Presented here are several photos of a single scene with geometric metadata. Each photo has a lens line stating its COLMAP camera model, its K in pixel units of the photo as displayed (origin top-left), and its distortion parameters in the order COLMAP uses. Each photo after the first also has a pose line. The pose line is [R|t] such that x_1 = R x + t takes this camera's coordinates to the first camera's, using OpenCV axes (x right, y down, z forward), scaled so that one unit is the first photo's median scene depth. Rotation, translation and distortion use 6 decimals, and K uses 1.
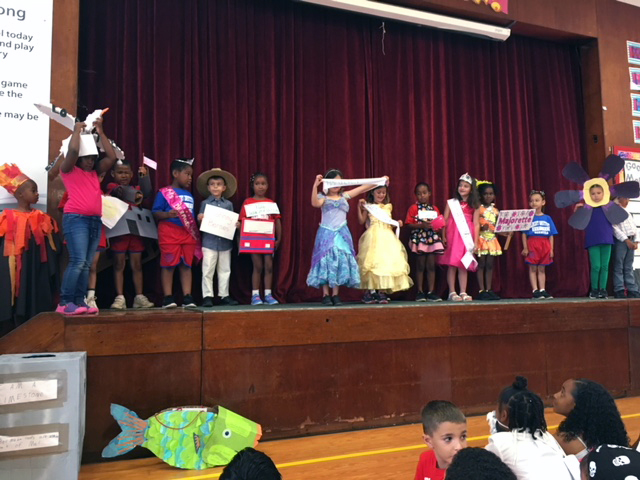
lens RADIAL K [[534.5, 0, 320.0], [0, 534.5, 240.0], [0, 0, 1]] dist [0.073769, -0.103111]
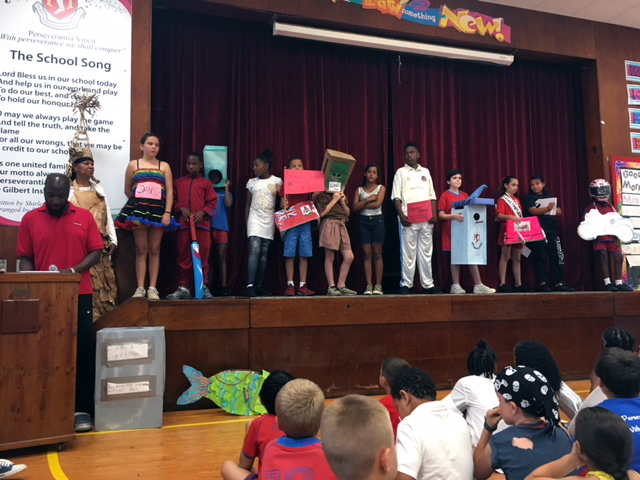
lens RADIAL K [[534.5, 0, 320.0], [0, 534.5, 240.0], [0, 0, 1]] dist [0.073769, -0.103111]
pose [[0.997433, -0.006464, -0.071316, 0.037240], [0.006017, 0.999961, -0.006488, 0.003347], [0.071355, 0.006043, 0.997433, -0.239989]]
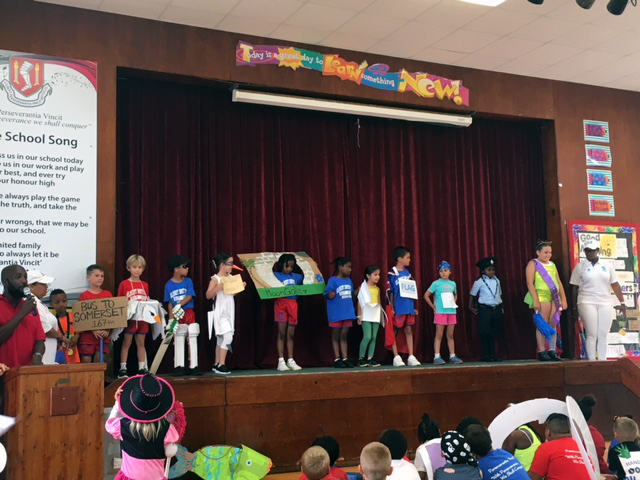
lens RADIAL K [[808.1, 0, 320.0], [0, 808.1, 240.0], [0, 0, 1]] dist [0.044722, 0.017064]
pose [[0.997930, -0.000948, 0.064299, -0.100028], [0.003118, 0.999429, -0.033651, -0.126030], [-0.064230, 0.033782, 0.997363, -0.947052]]
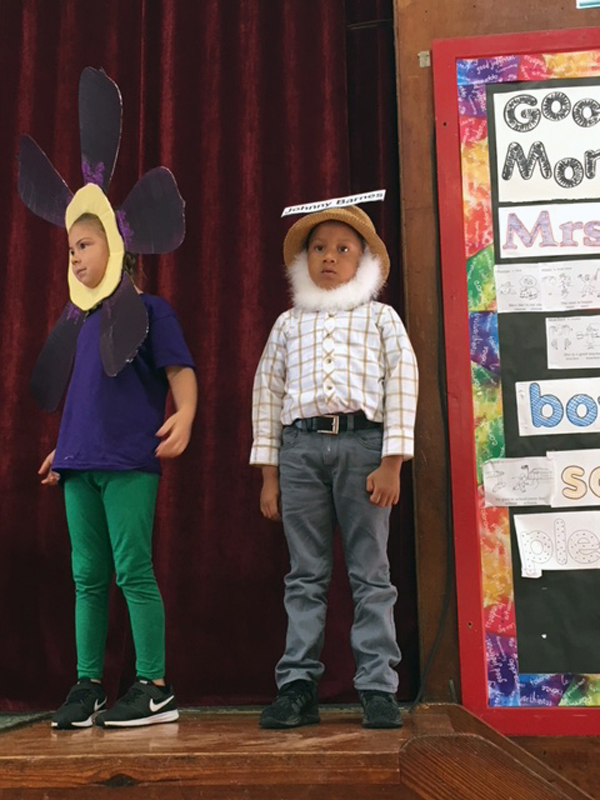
lens RADIAL K [[1083.5, 0, 300.0], [0, 1083.5, 400.0], [0, 0, 1]] dist [-0.001170, -0.006030]
pose [[0.882426, -0.095984, -0.460556, 1.092242], [0.054667, 0.993254, -0.102263, 0.038355], [0.467265, 0.065062, 0.881720, 0.901848]]
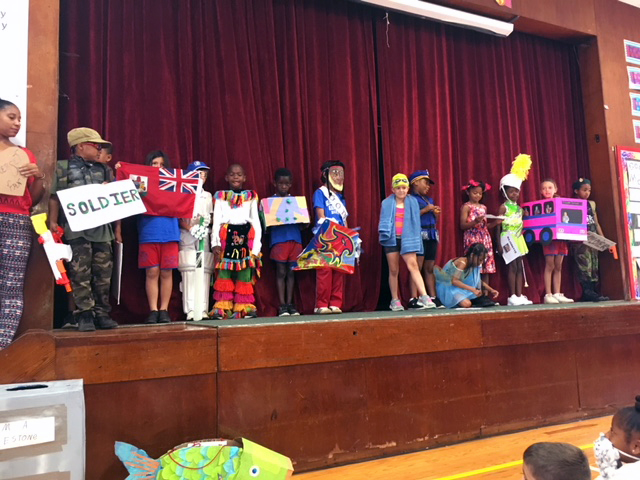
lens RADIAL K [[534.5, 0, 320.0], [0, 534.5, 240.0], [0, 0, 1]] dist [0.073769, -0.103111]
pose [[0.997069, -0.014886, 0.075043, -0.104155], [0.016613, 0.999610, -0.022443, 0.014591], [-0.074680, 0.023624, 0.996928, 0.114220]]
